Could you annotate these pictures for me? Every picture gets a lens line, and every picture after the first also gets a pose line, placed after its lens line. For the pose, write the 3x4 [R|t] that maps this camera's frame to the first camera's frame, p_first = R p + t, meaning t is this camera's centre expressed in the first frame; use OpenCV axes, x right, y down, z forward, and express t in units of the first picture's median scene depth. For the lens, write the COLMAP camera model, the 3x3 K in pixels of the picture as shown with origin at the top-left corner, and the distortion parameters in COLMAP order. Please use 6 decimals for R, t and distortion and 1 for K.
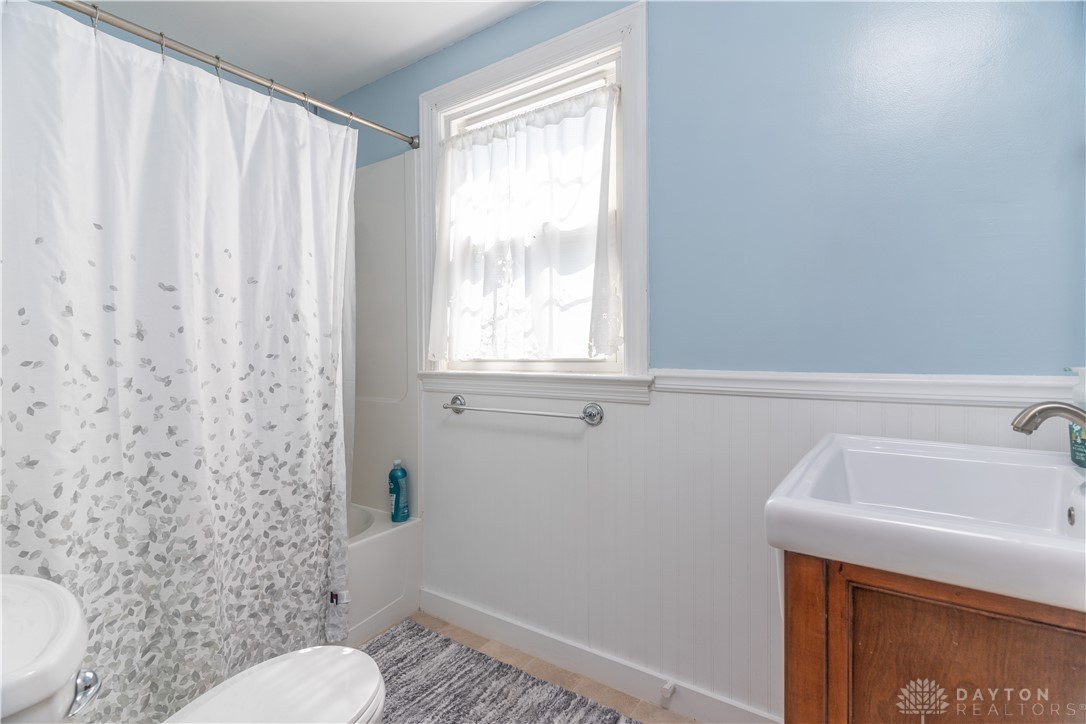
lens RADIAL K [[521.8, 0, 542.8], [0, 521.8, 359.3], [0, 0, 1]] dist [0.001743, -0.000158]
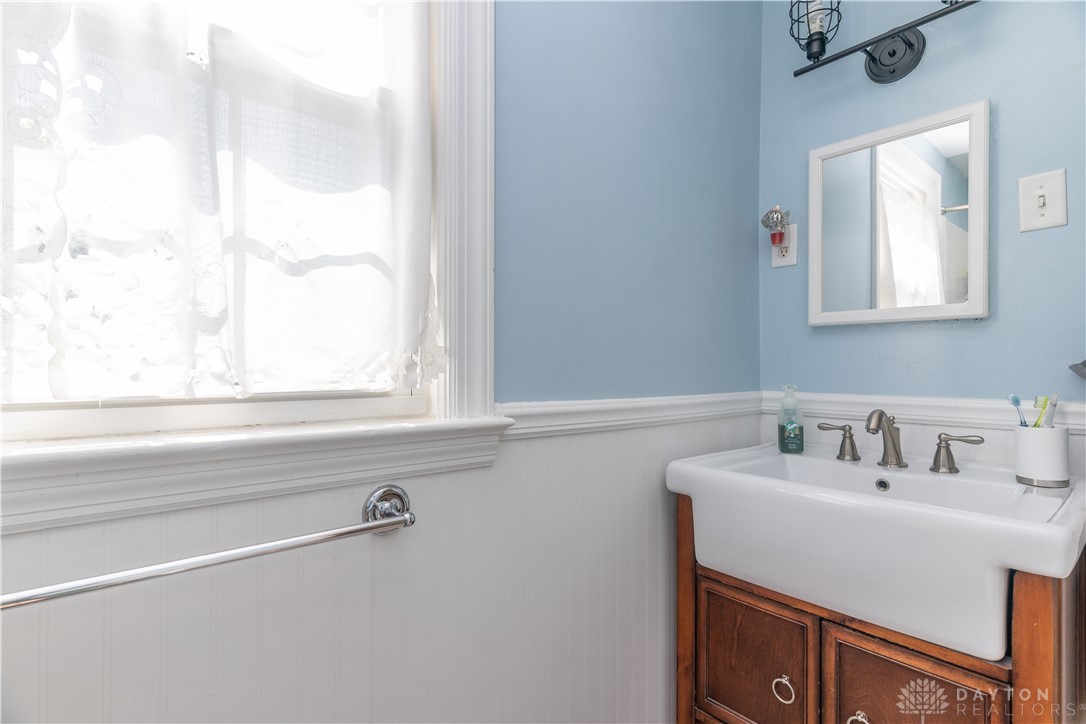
lens RADIAL K [[521.8, 0, 538.2], [0, 521.8, 364.5], [0, 0, 1]] dist [0.001743, -0.000158]
pose [[0.243333, 0.019239, 0.969752, -0.315965], [0.013648, 0.999636, -0.023256, -0.011299], [-0.969847, 0.018894, 0.242982, 0.742699]]
